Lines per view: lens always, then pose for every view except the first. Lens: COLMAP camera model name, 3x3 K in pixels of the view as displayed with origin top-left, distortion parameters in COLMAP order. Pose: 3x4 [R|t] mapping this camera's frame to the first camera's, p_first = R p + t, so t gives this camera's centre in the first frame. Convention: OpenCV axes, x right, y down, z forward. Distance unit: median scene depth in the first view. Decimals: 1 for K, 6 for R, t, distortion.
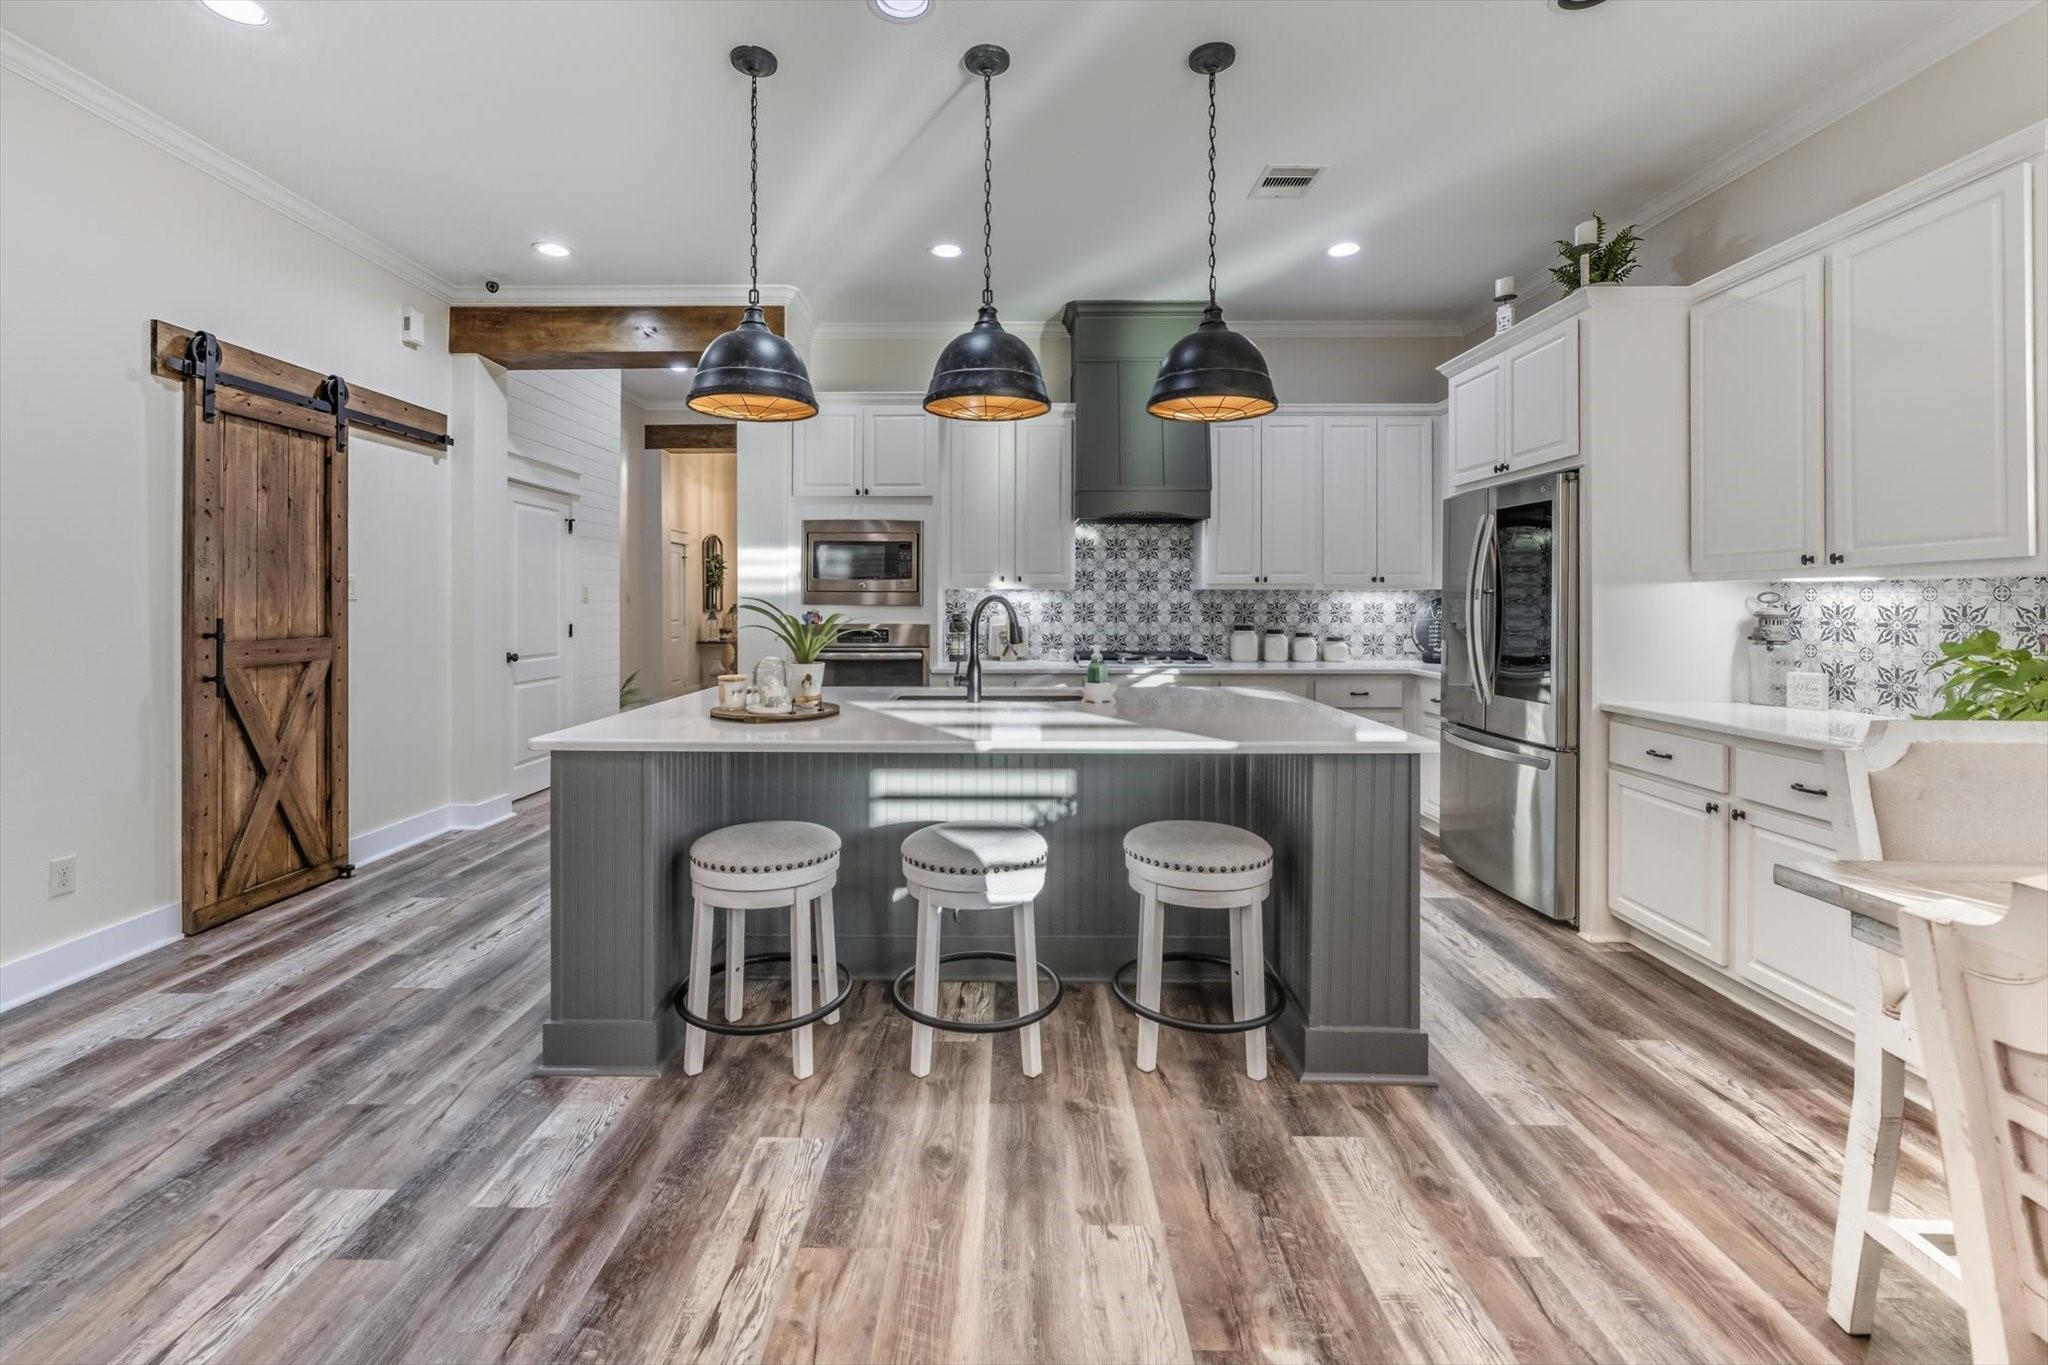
lens RADIAL K [[846.8, 0, 983.6], [0, 846.8, 619.2], [0, 0, 1]] dist [0.001233, 0.000587]
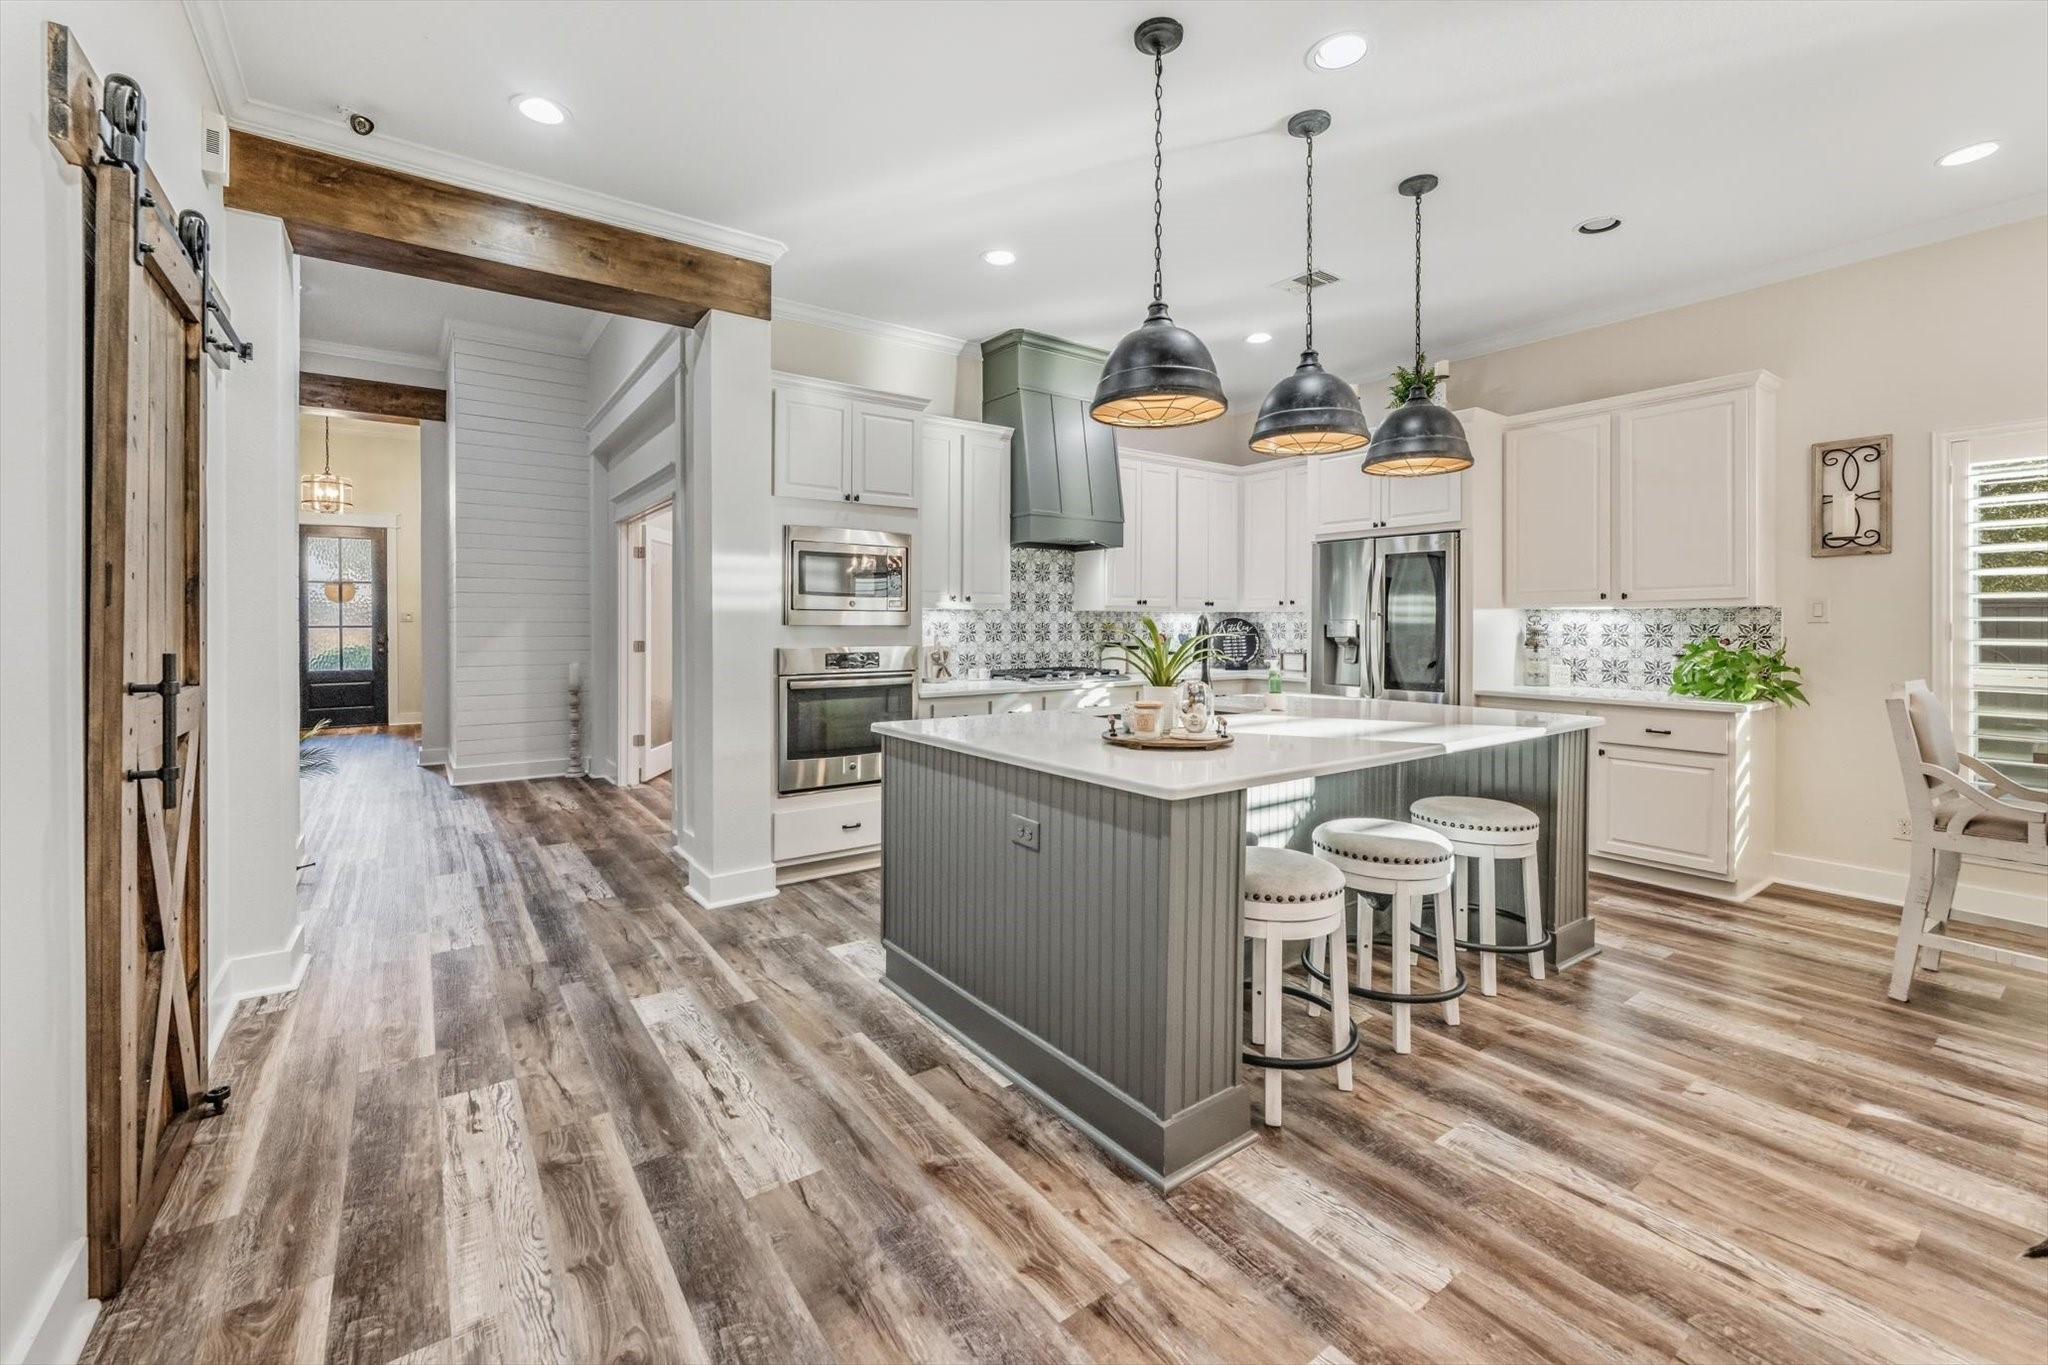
lens RADIAL K [[846.8, 0, 1000.6], [0, 846.8, 631.1], [0, 0, 1]] dist [0.001233, 0.000587]
pose [[0.808188, -0.006516, 0.588889, -0.878967], [0.012179, 0.999910, -0.005651, -0.006171], [-0.588799, 0.011739, 0.808194, 0.321159]]
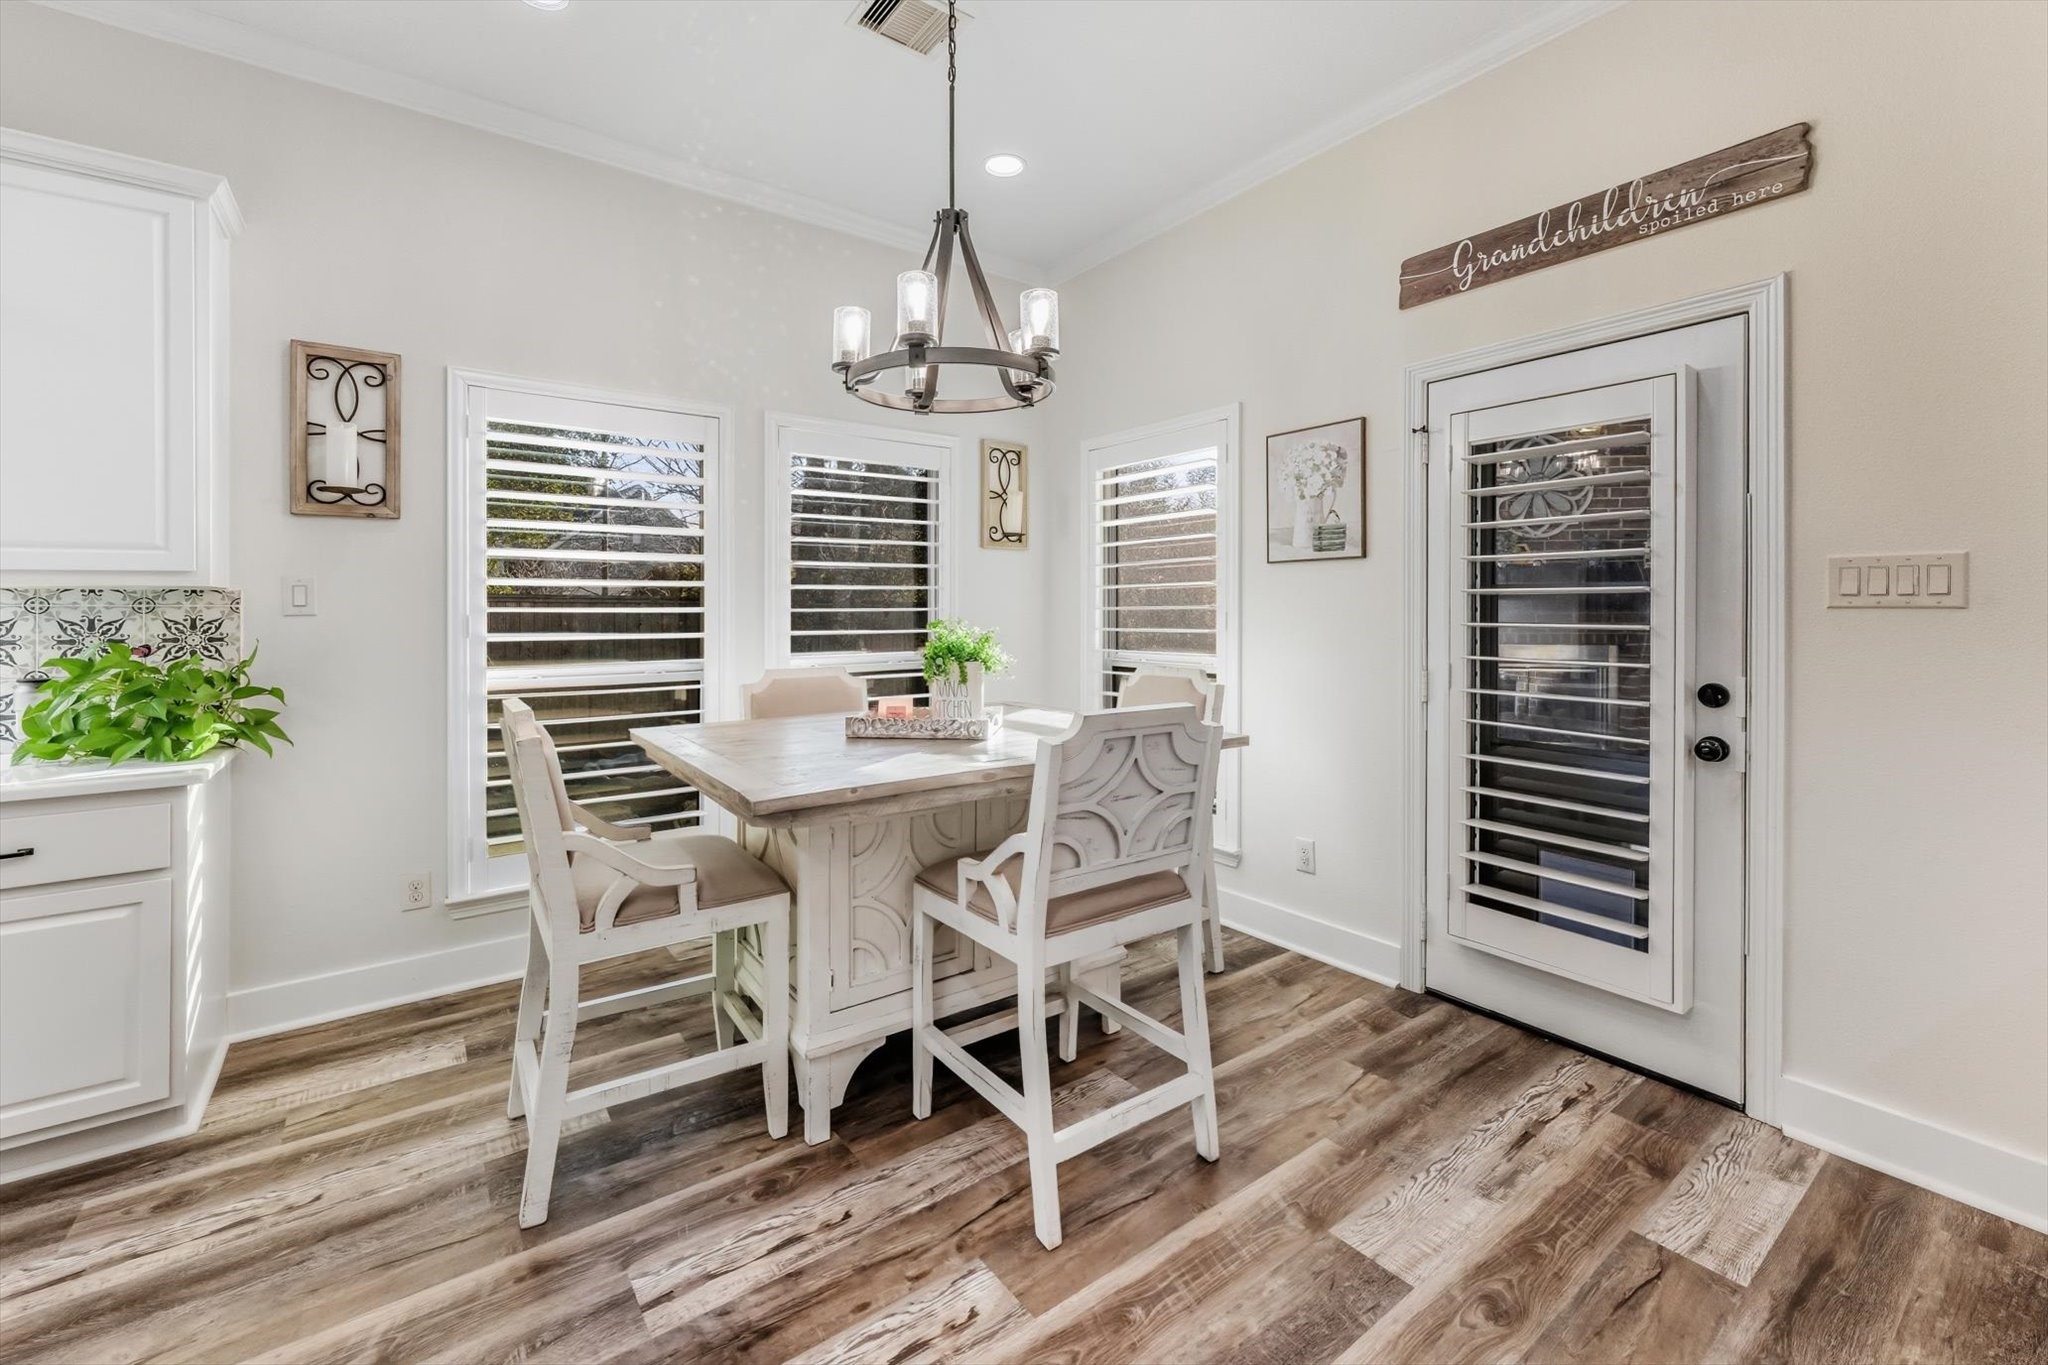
lens RADIAL K [[846.8, 0, 1028.6], [0, 846.8, 591.4], [0, 0, 1]] dist [0.001233, 0.000587]
pose [[-0.615693, 0.021354, 0.787697, -0.204760], [0.020019, 0.999734, -0.011455, -0.011042], [-0.787732, 0.008716, -0.615956, 0.584824]]
